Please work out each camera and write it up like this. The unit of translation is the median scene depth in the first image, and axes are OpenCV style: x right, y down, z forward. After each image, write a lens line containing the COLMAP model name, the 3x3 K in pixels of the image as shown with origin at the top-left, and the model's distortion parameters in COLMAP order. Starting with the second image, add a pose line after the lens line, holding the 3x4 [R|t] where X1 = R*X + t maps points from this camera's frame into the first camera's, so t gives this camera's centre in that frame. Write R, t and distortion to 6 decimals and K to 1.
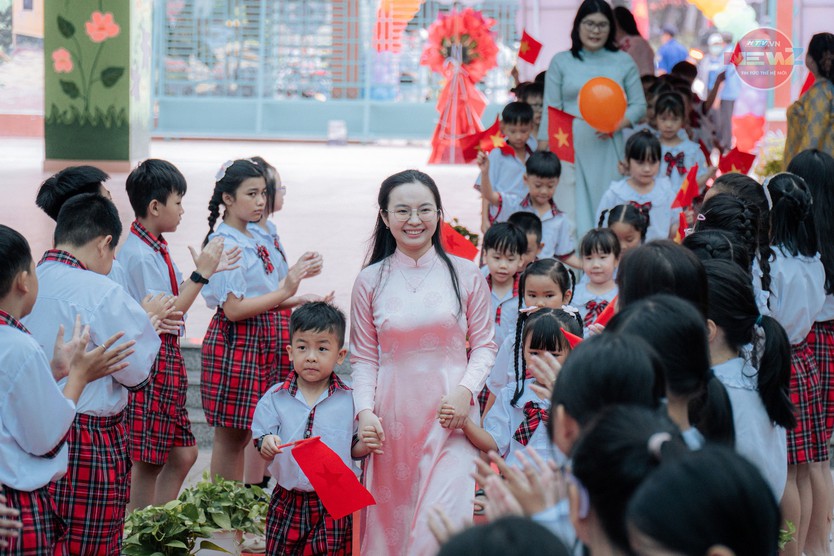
lens RADIAL K [[3451.5, 0, 417.0], [0, 3451.5, 278.0], [0, 0, 1]] dist [0.156157, 2.050275]
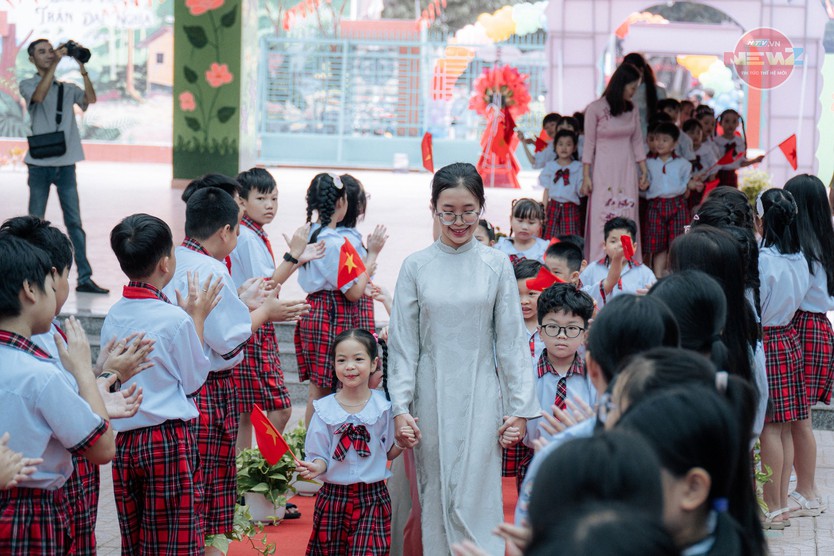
lens RADIAL K [[3451.5, 0, 417.0], [0, 3451.5, 278.0], [0, 0, 1]] dist [0.156157, 2.050275]
pose [[0.998741, 0.017517, -0.047013, 0.043086], [-0.015986, 0.999336, 0.032746, -0.041279], [0.047555, -0.031953, 0.998357, -0.268842]]
